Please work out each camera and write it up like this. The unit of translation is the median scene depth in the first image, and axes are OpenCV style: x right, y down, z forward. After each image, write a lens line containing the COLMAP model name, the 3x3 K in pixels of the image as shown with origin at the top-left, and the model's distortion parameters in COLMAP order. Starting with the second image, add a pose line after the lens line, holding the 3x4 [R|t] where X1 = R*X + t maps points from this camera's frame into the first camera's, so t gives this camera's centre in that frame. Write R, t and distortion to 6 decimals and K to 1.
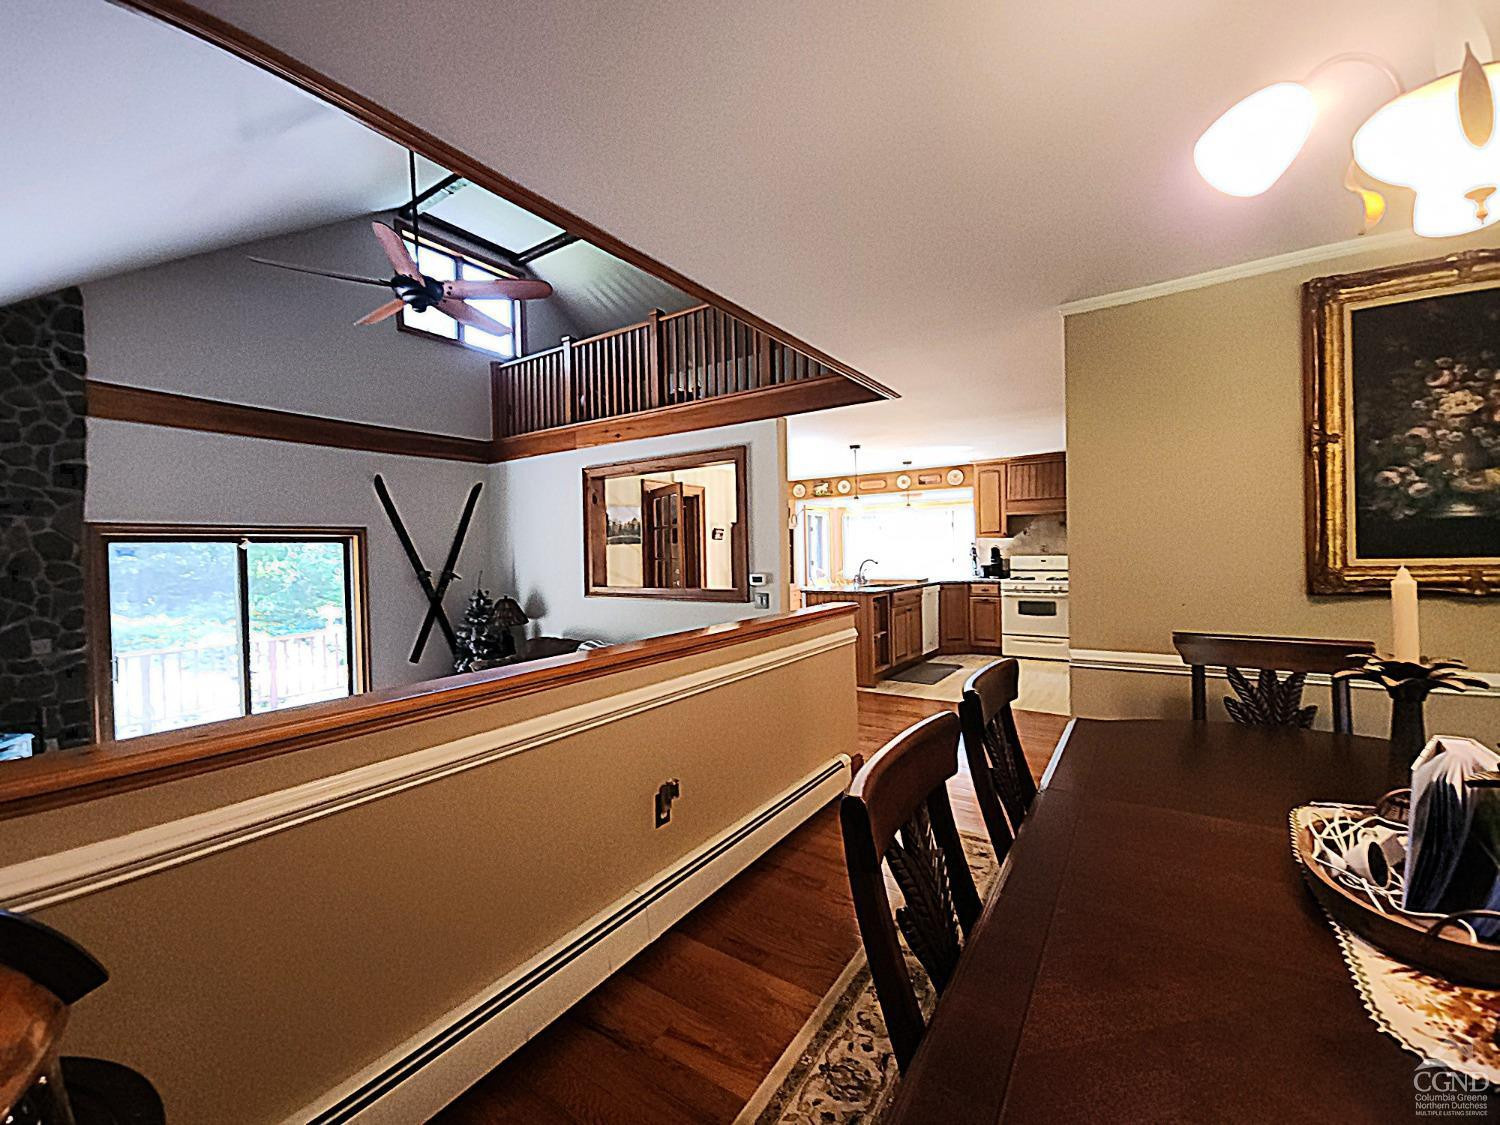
lens RADIAL K [[614.4, 0, 749.6], [0, 614.4, 558.6], [0, 0, 1]] dist [0.023201, -0.019354]
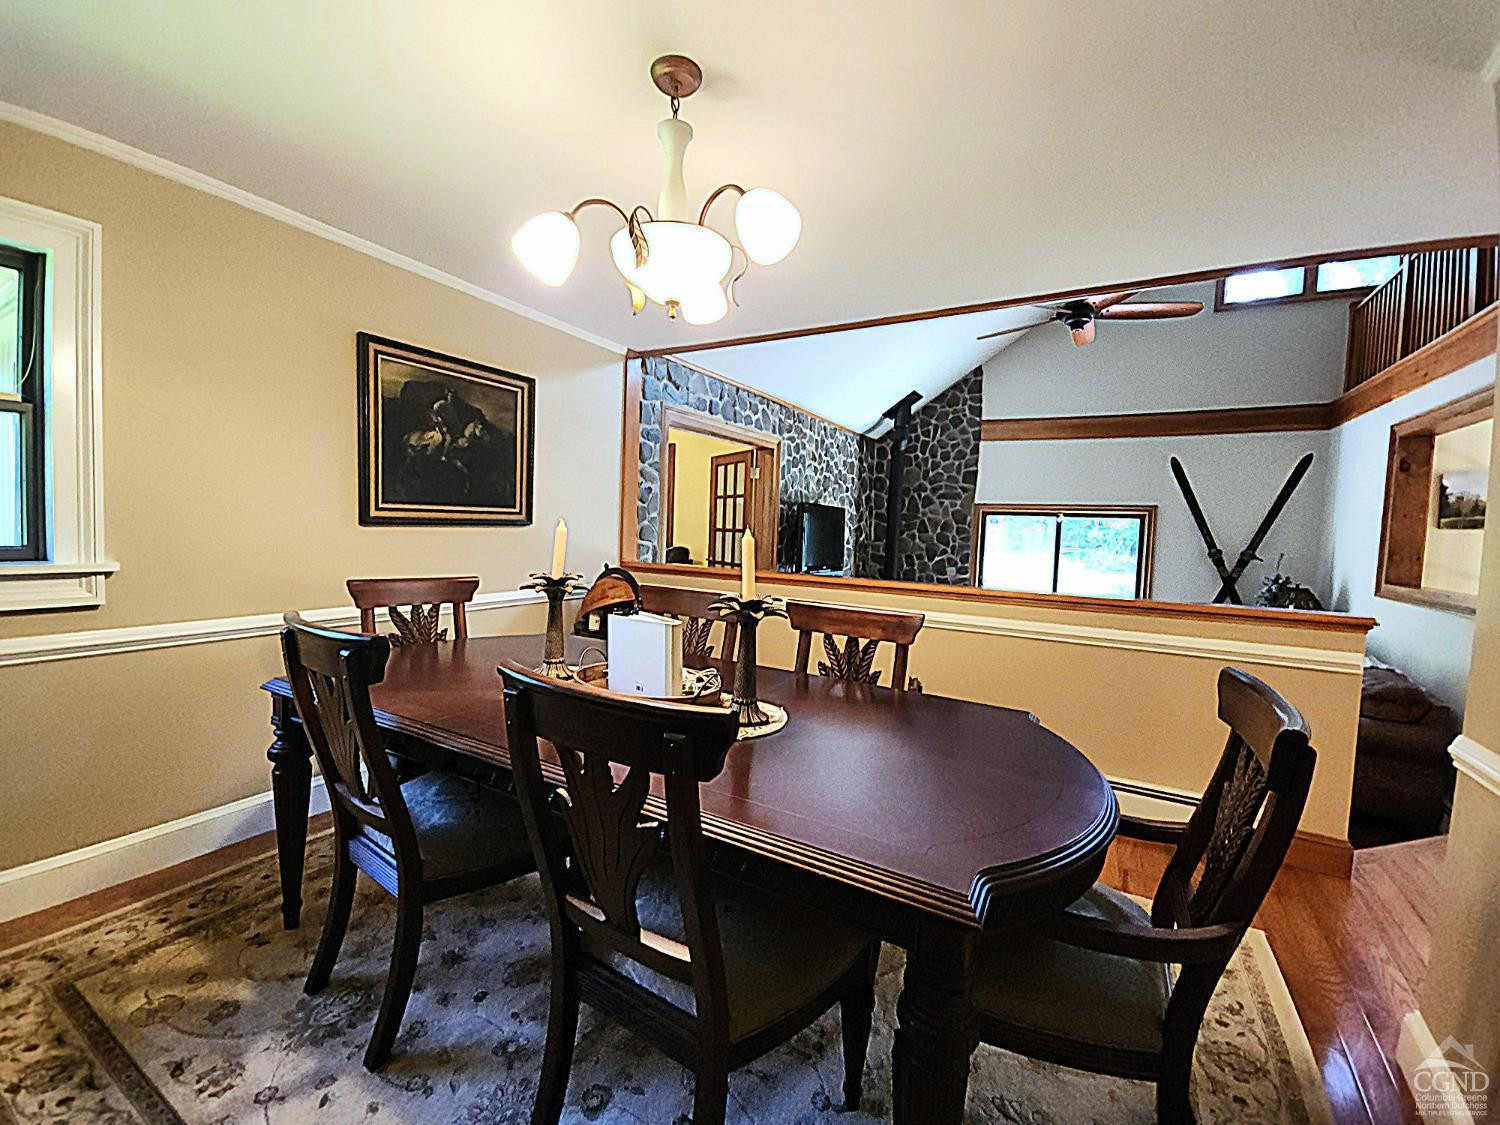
lens RADIAL K [[614.4, 0, 749.6], [0, 614.4, 558.6], [0, 0, 1]] dist [0.023201, -0.019354]
pose [[0.068873, 0.079501, -0.994453, 0.619134], [-0.049254, 0.995875, 0.076203, -0.005100], [0.996409, 0.043733, 0.072505, 0.248496]]
